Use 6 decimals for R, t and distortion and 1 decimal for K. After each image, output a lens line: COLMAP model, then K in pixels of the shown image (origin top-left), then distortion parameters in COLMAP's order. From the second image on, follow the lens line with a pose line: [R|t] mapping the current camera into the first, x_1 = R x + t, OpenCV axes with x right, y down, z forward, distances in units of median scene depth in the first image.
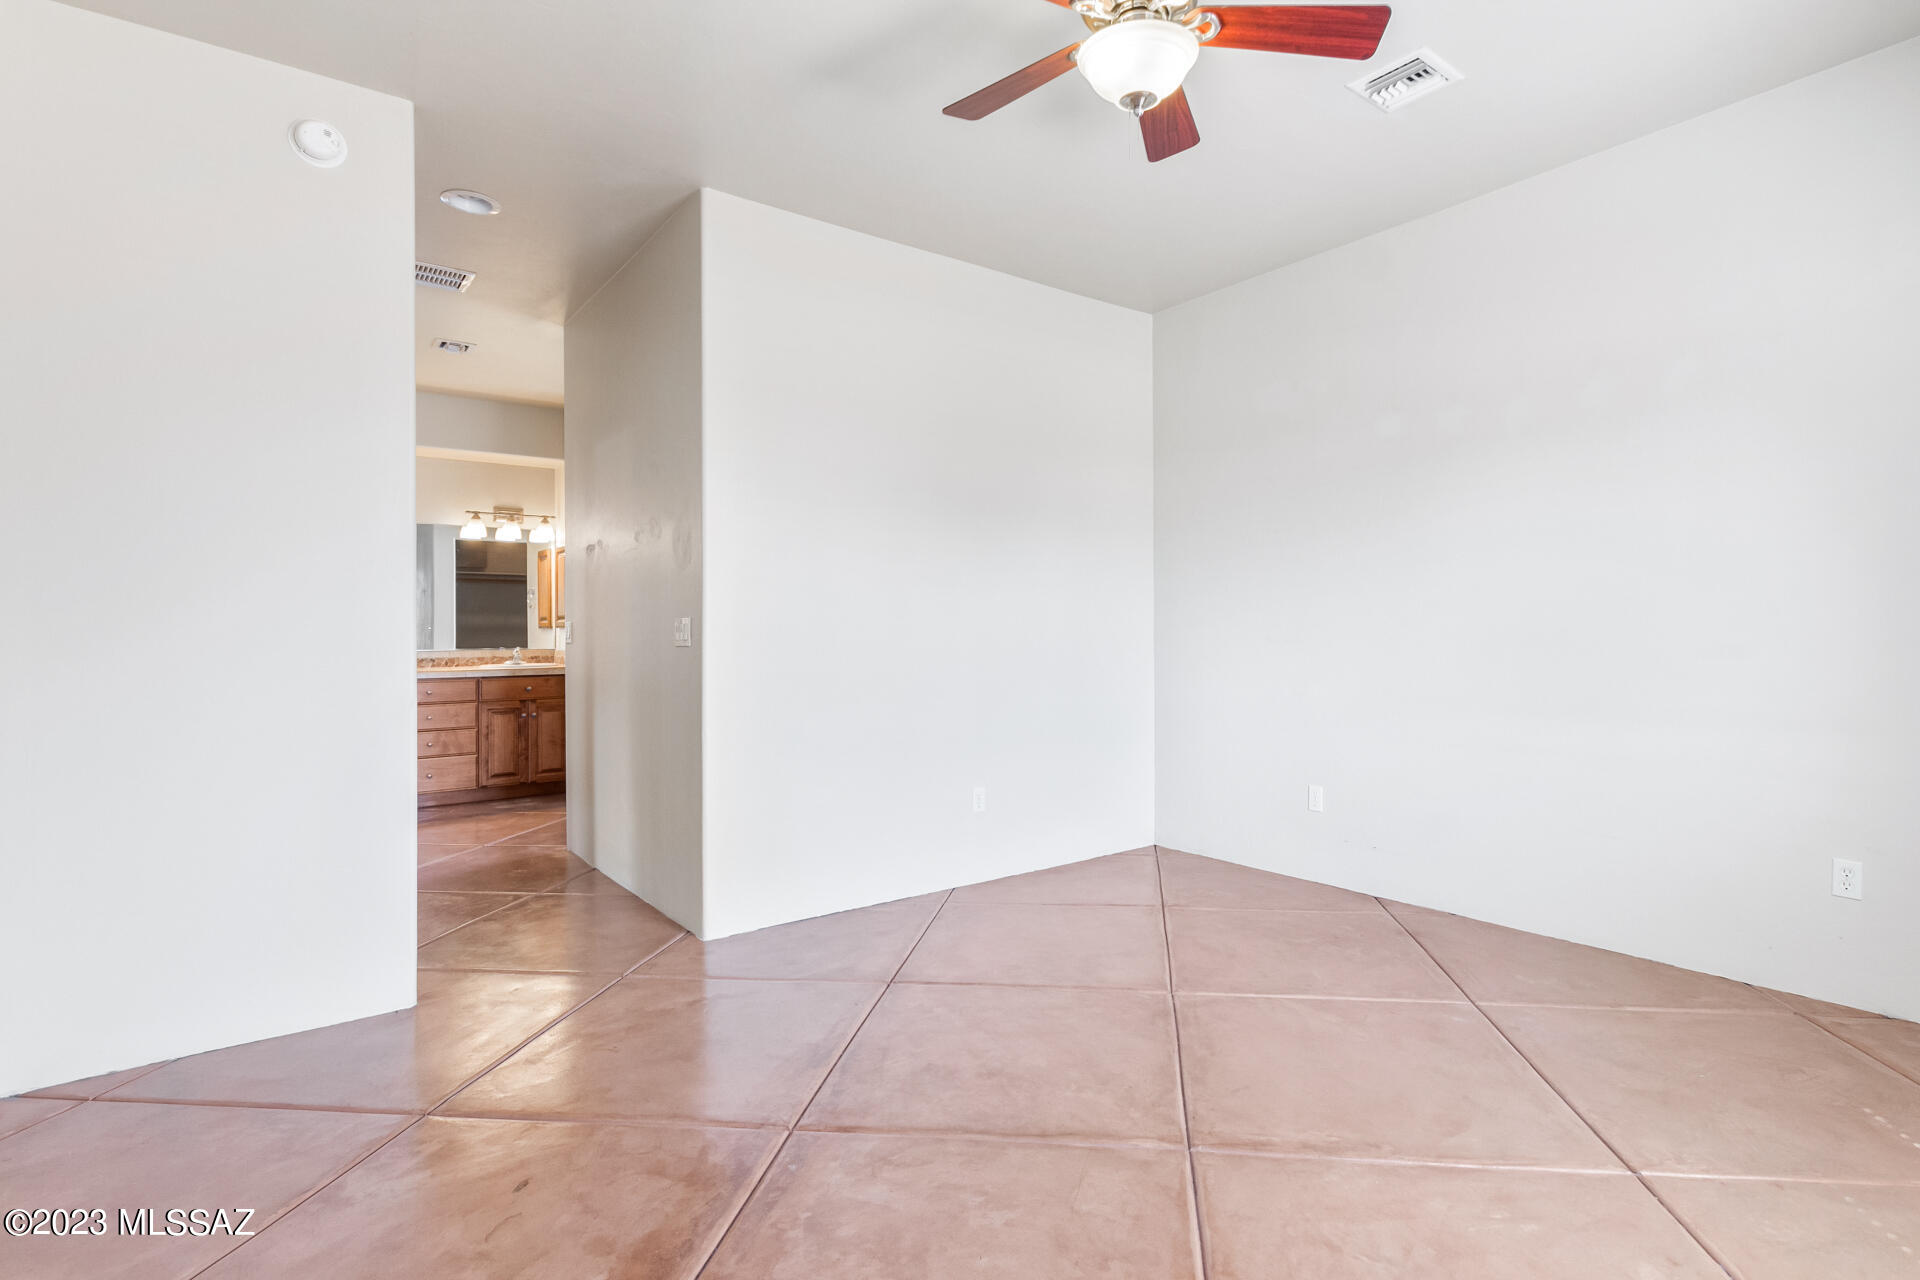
lens RADIAL K [[909.9, 0, 993.6], [0, 909.9, 618.8], [0, 0, 1]] dist [0.000501, 0.000079]
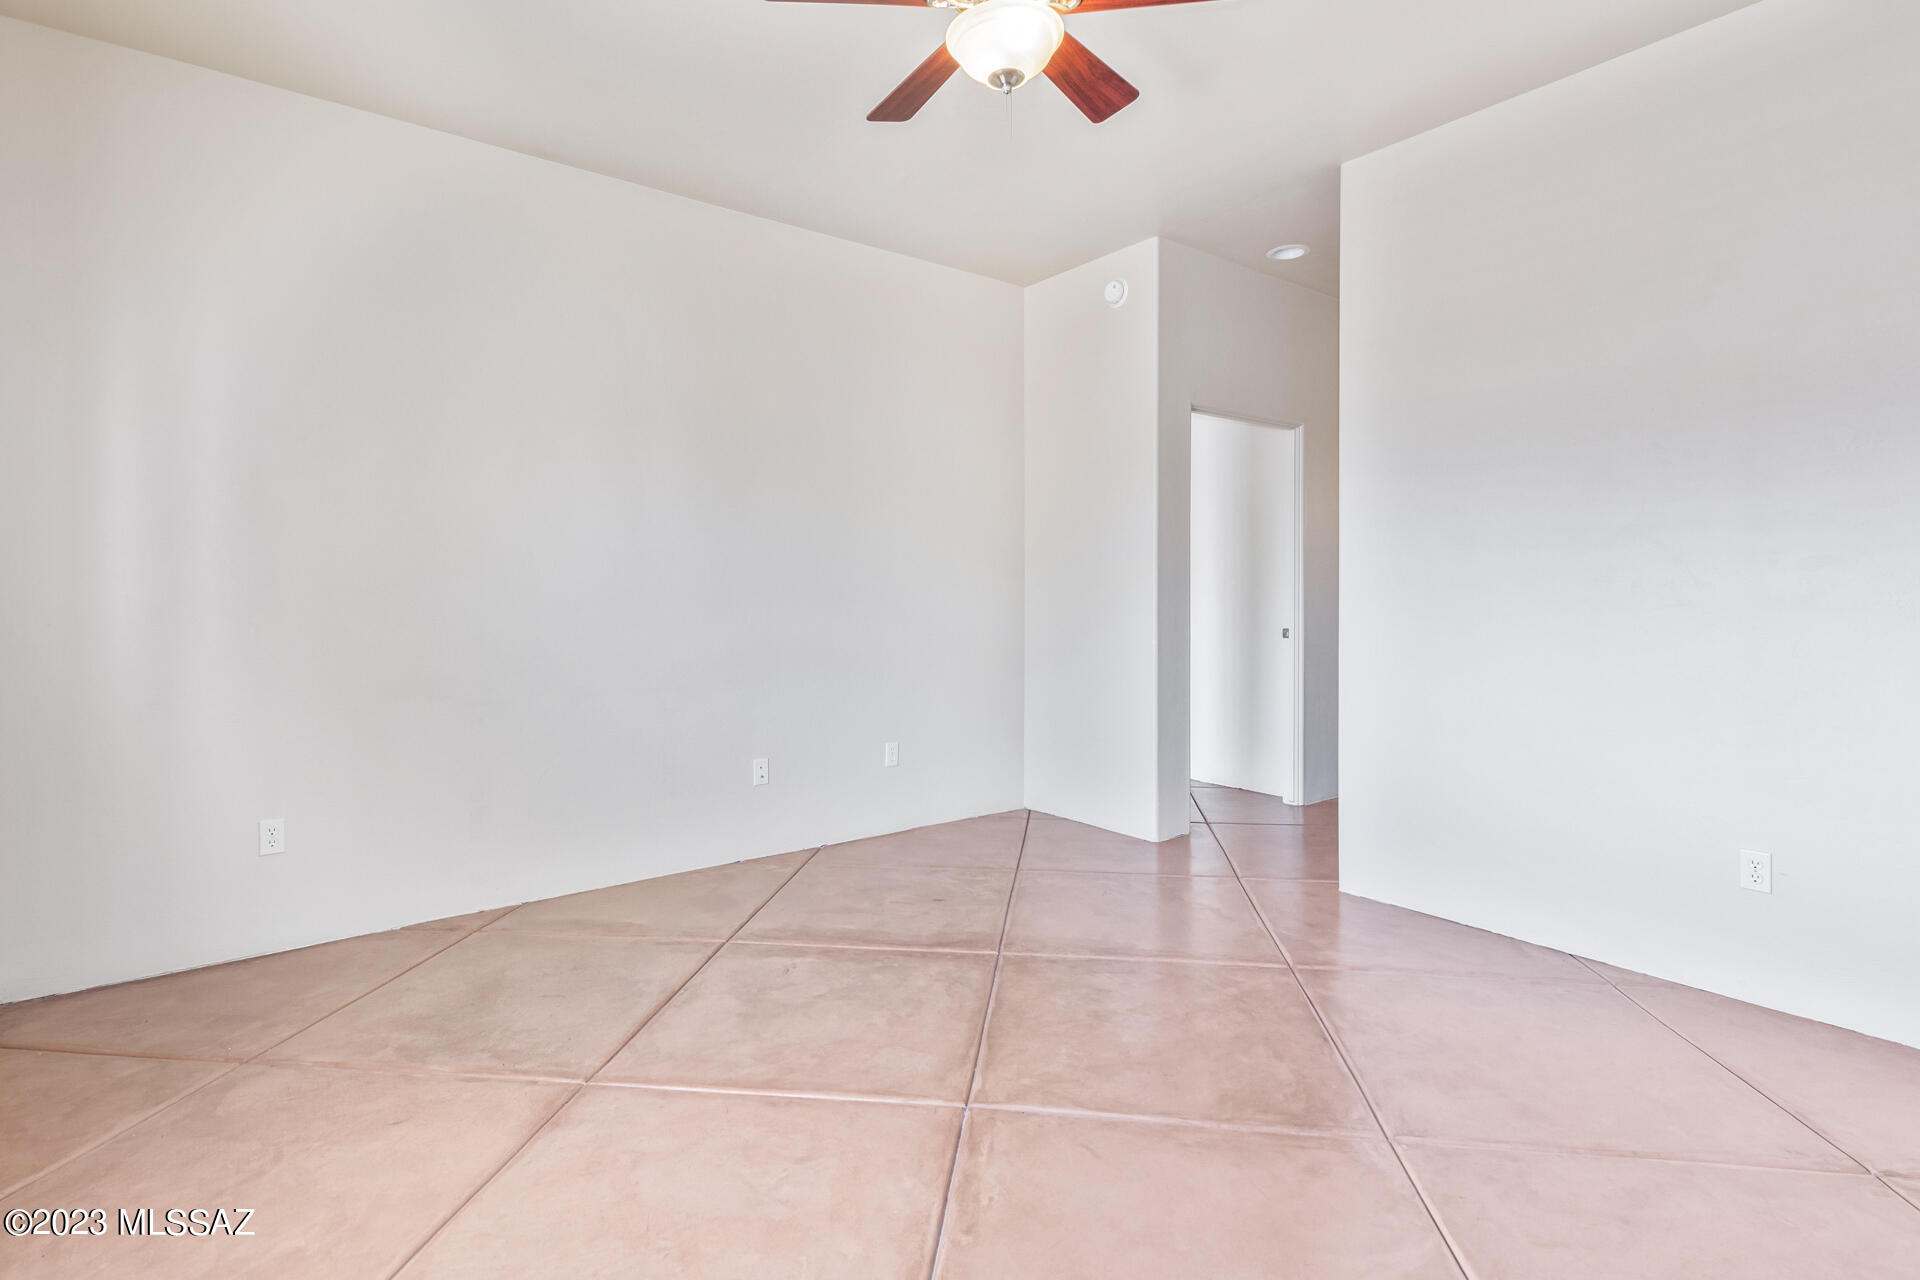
lens RADIAL K [[909.9, 0, 993.6], [0, 909.9, 618.8], [0, 0, 1]] dist [0.000501, 0.000079]
pose [[0.034763, 0.033850, -0.998822, 0.912610], [0.021696, 0.999165, 0.034616, -0.002936], [0.999160, -0.022874, 0.033999, 0.750392]]
